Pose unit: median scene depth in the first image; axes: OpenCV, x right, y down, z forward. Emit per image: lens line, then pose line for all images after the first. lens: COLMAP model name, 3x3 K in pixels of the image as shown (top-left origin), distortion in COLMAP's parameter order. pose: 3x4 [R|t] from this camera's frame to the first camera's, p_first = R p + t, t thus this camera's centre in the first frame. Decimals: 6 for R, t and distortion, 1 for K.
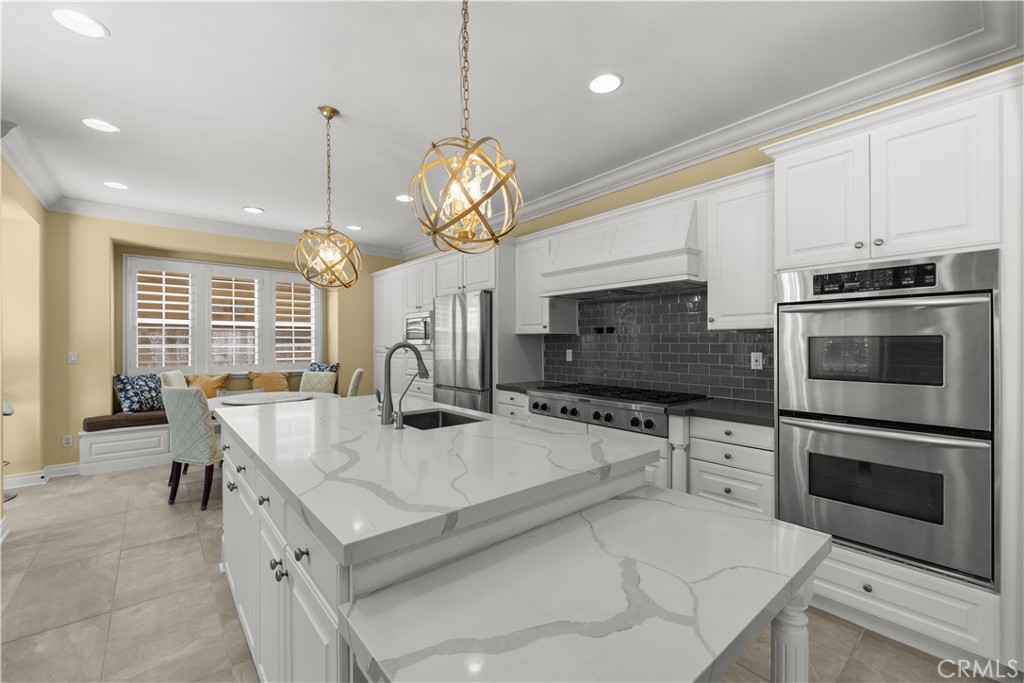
lens RADIAL K [[423.8, 0, 512.0], [0, 423.8, 341.5], [0, 0, 1]] dist [0.003359, -0.000154]
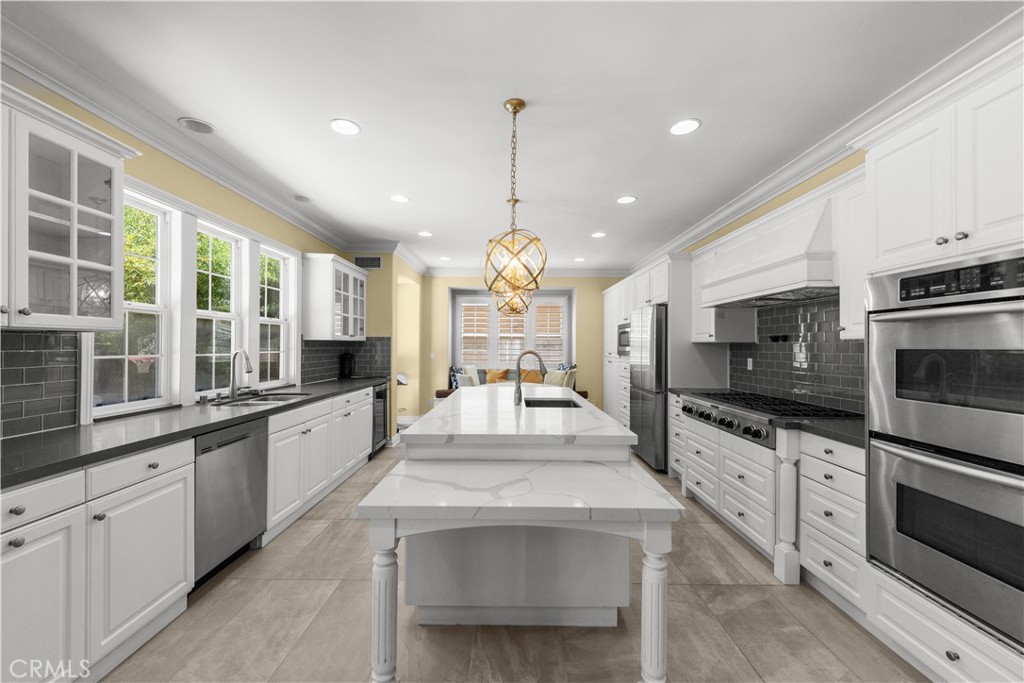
lens RADIAL K [[398.7, 0, 504.9], [0, 398.7, 343.2], [0, 0, 1]] dist [-0.001272, -0.000284]
pose [[0.754148, -0.001169, -0.656704, 0.489847], [-0.003693, 0.999975, -0.006021, -0.012403], [0.656694, 0.006966, 0.754125, -0.111330]]
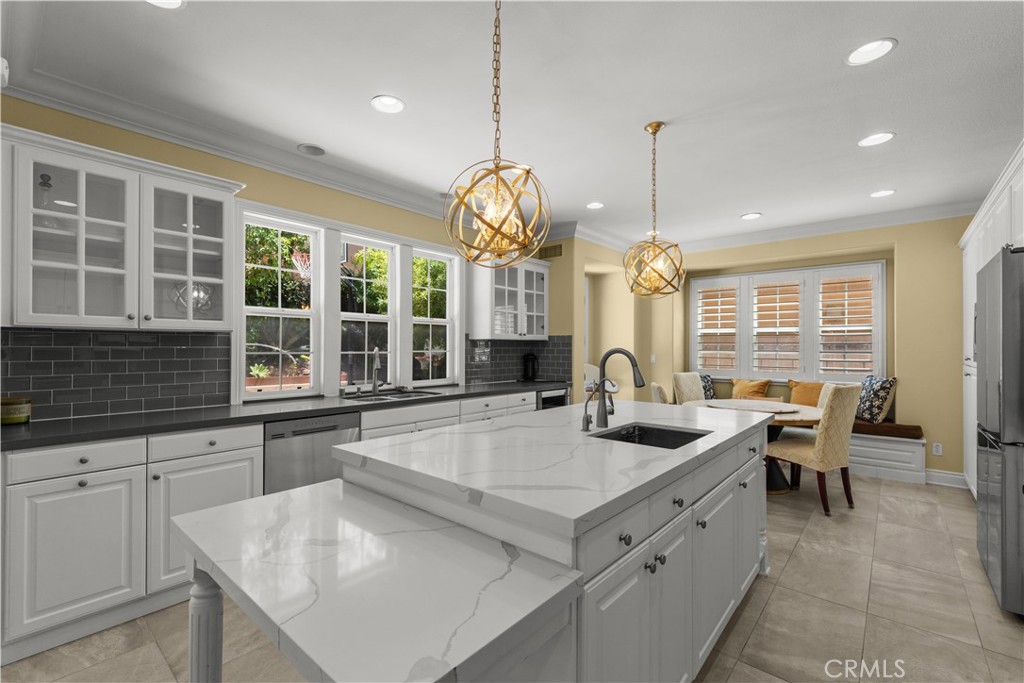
lens RADIAL K [[439.6, 0, 503.6], [0, 439.6, 344.7], [0, 0, 1]] dist [0.007081, -0.000183]
pose [[0.146683, -0.006261, -0.989164, 0.564905], [-0.001547, 0.999977, -0.006559, 0.000078], [0.989182, 0.002493, 0.146670, 0.464384]]
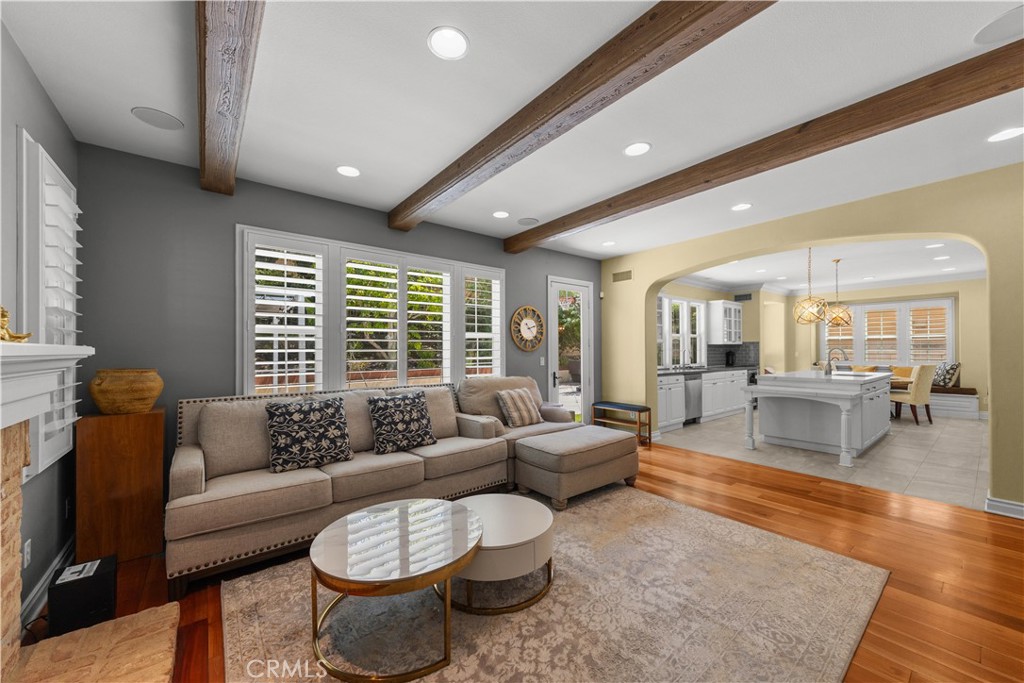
lens RADIAL K [[379.9, 0, 510.7], [0, 379.9, 346.8], [0, 0, 1]] dist [0.009493, -0.000267]
pose [[-0.027362, -0.007370, -0.999598, 1.967034], [0.005165, 0.999958, -0.007514, 0.002547], [0.999612, -0.005368, -0.027323, -0.955306]]
